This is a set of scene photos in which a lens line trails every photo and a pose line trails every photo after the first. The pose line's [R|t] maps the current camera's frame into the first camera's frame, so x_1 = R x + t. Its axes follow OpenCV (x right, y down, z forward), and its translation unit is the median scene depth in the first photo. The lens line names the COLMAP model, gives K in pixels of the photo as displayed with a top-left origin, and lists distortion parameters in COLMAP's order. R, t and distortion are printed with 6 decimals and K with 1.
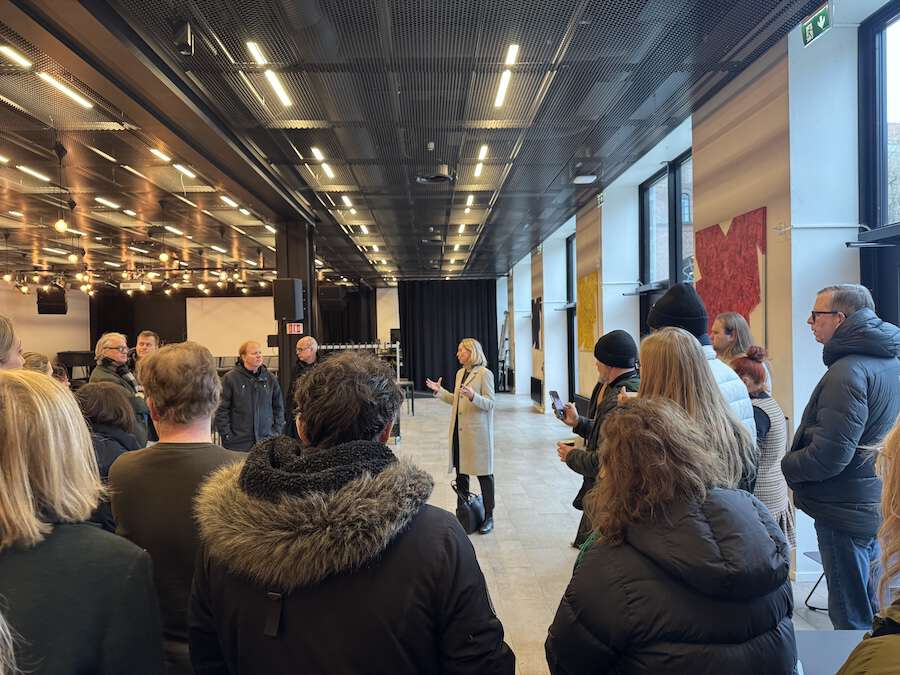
lens RADIAL K [[635.2, 0, 449.6], [0, 635.2, 338.2], [0, 0, 1]] dist [0.001680, -0.000019]
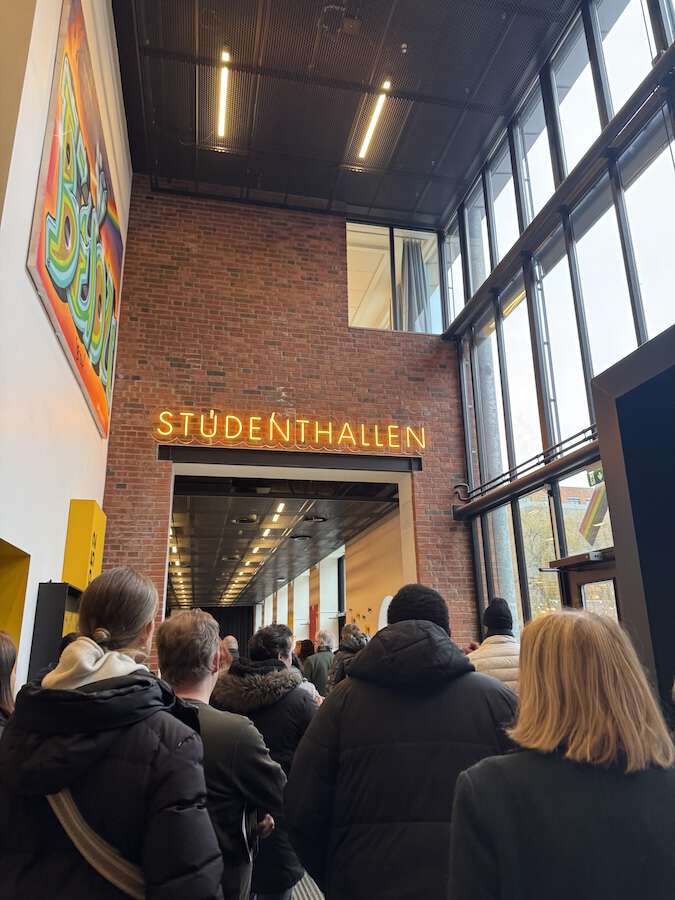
lens RADIAL K [[635.2, 0, 337.4], [0, 635.2, 450.9], [0, 0, 1]] dist [0.001680, -0.000019]
pose [[0.984919, 0.048112, 0.166190, -0.039553], [0.003027, 0.955619, -0.294589, 0.008072], [-0.172988, 0.290649, 0.941062, -0.261518]]
